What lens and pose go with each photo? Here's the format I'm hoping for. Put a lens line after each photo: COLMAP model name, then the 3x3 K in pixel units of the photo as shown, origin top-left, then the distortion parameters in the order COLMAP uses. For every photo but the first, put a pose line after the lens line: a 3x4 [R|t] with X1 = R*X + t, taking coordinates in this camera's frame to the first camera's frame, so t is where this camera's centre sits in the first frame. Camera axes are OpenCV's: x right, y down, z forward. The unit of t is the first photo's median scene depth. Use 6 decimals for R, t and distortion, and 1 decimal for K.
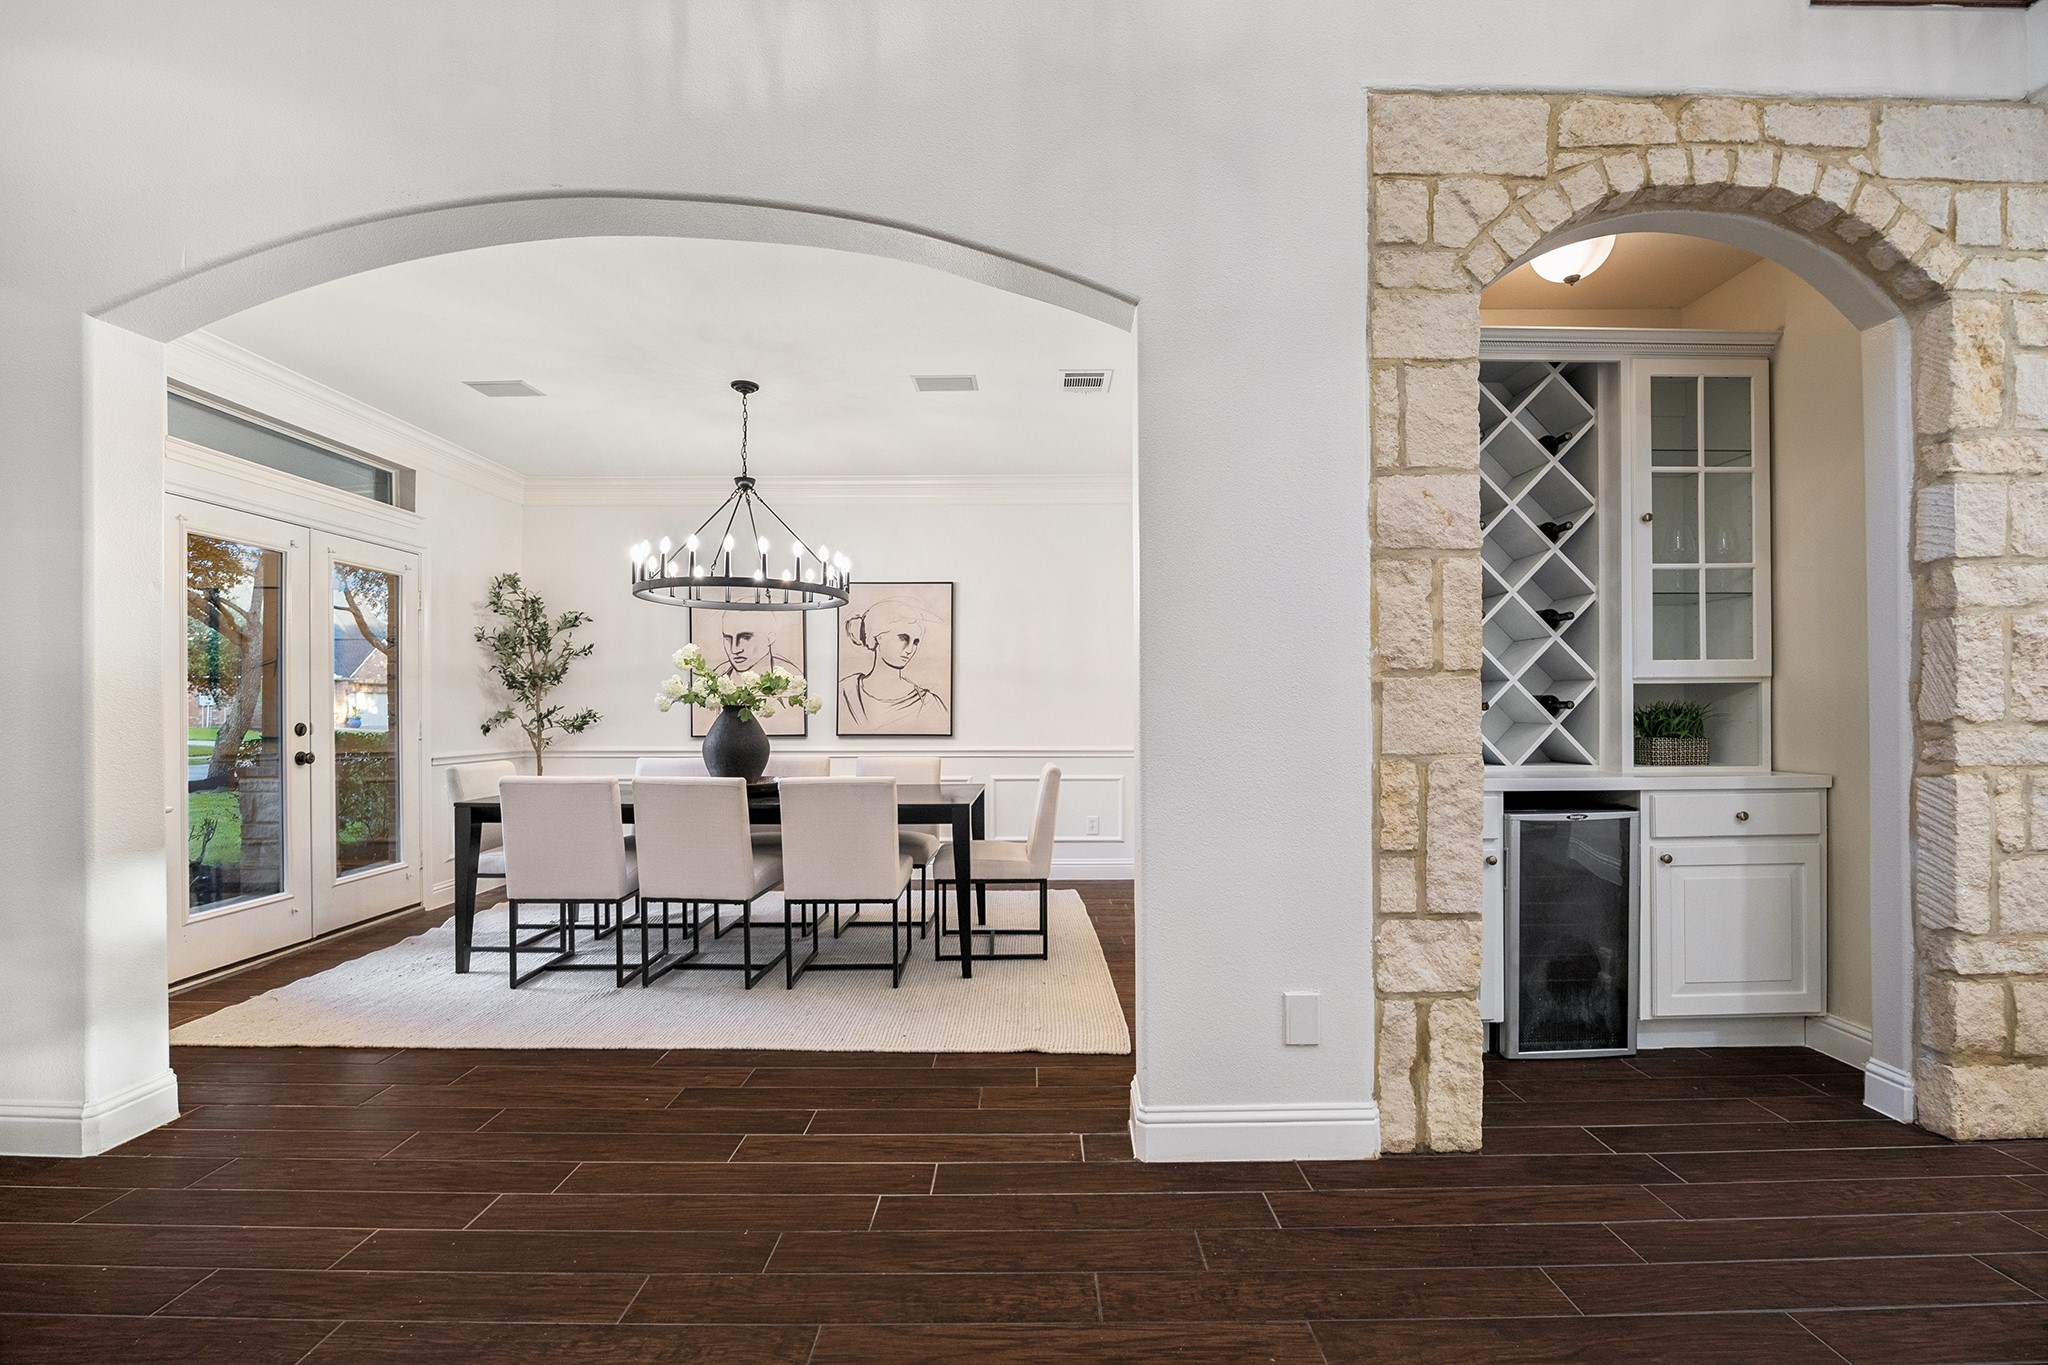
lens RADIAL K [[928.4, 0, 1038.0], [0, 928.4, 694.4], [0, 0, 1]] dist [-0.003188, -0.001604]
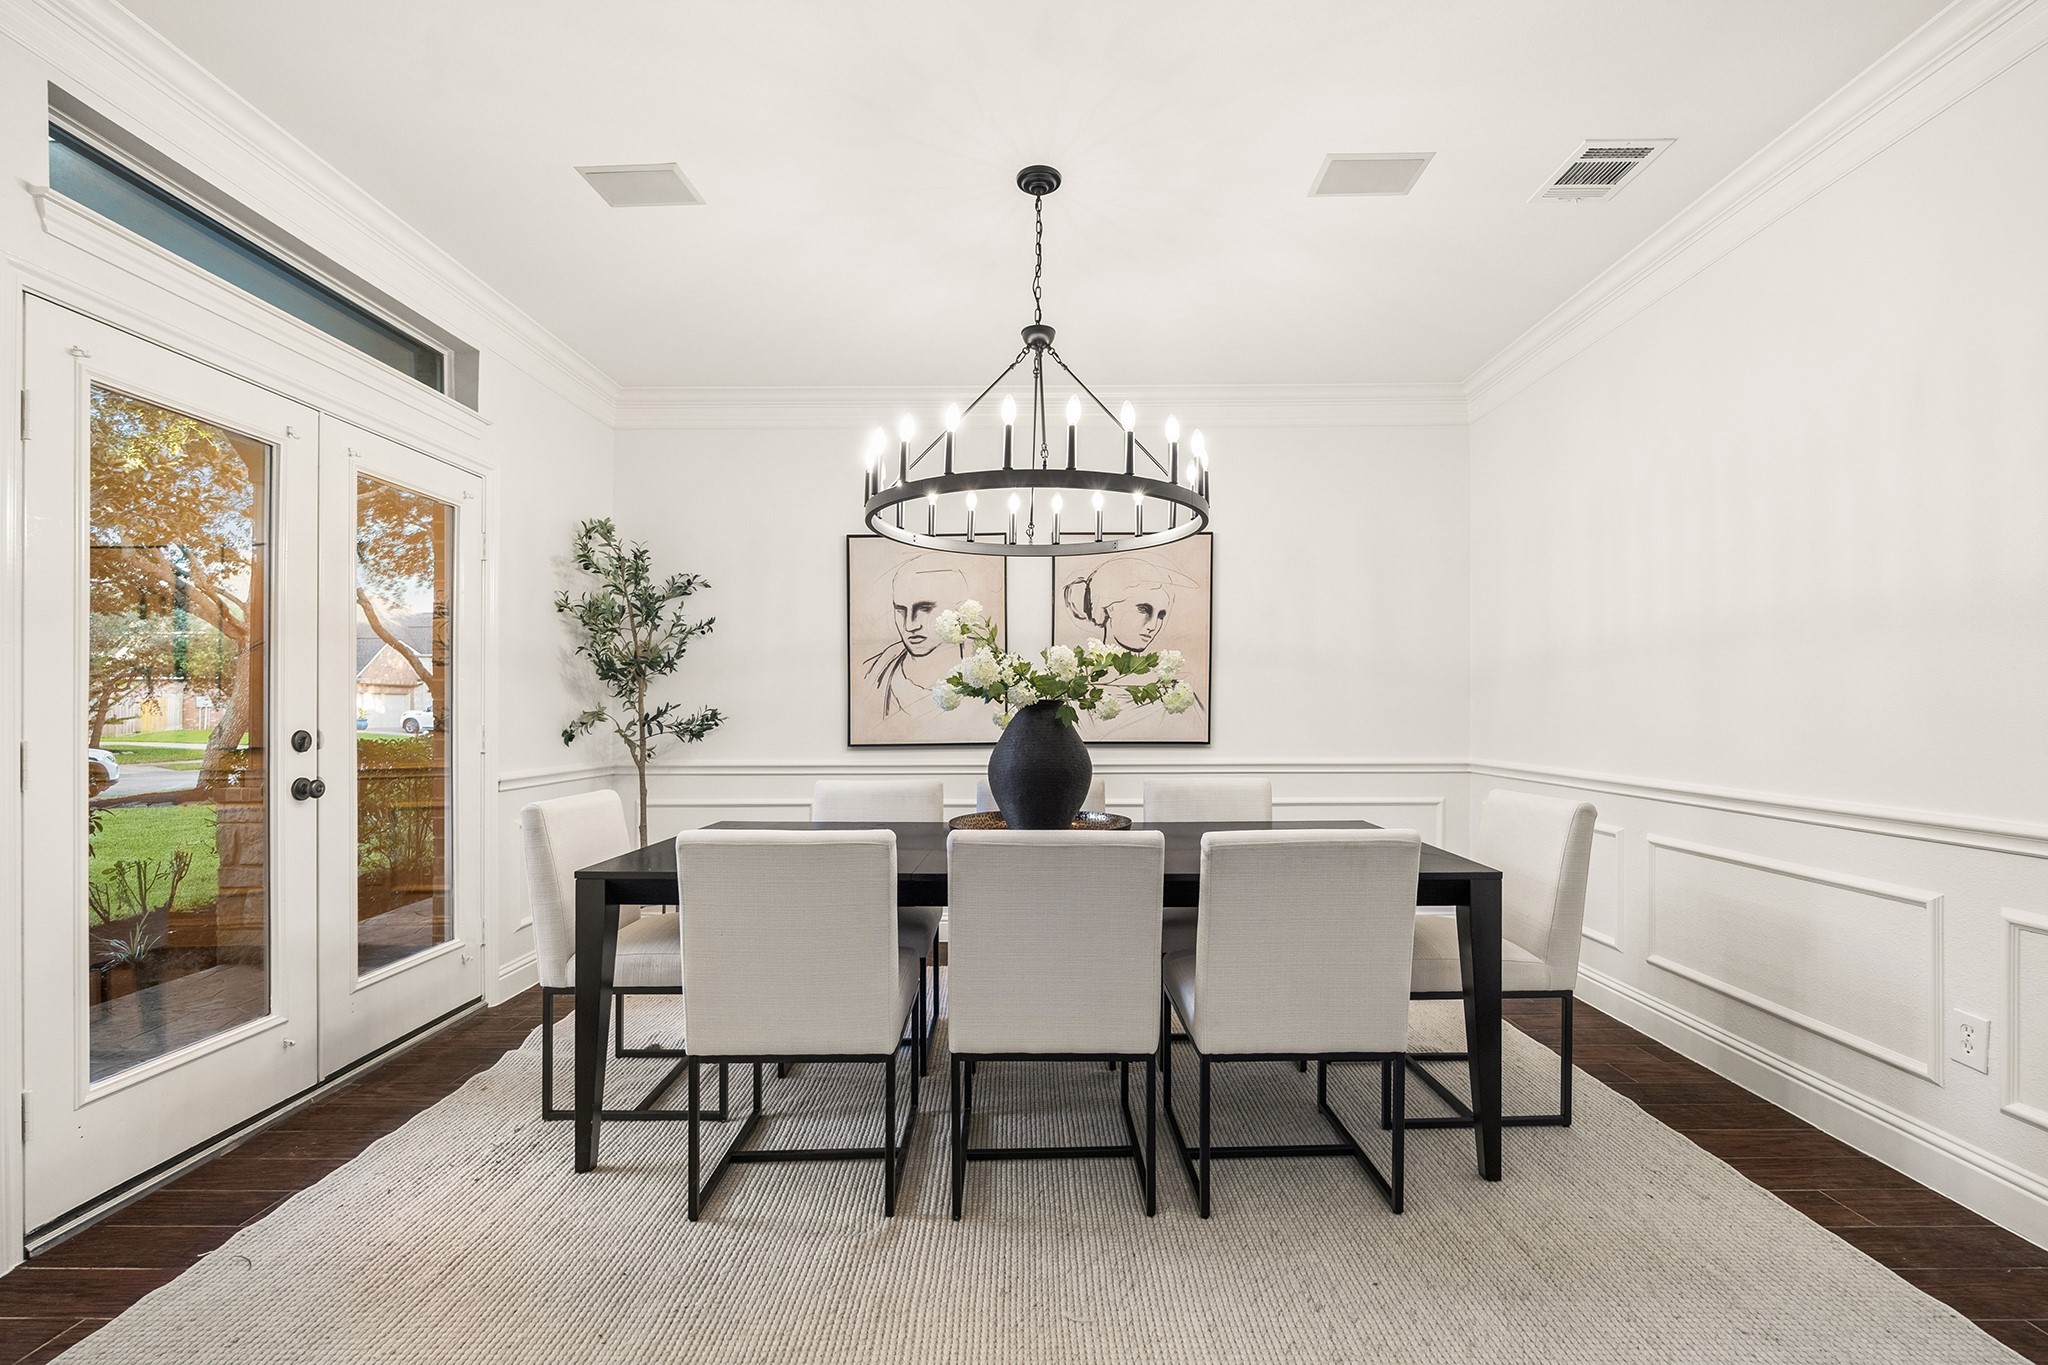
lens RADIAL K [[928.4, 0, 1067.5], [0, 928.4, 686.0], [0, 0, 1]] dist [-0.003188, -0.001604]
pose [[0.999858, -0.001320, 0.016779, -0.229254], [0.001482, 0.999952, -0.009664, 0.006543], [-0.016765, 0.009687, 0.999813, 0.289826]]
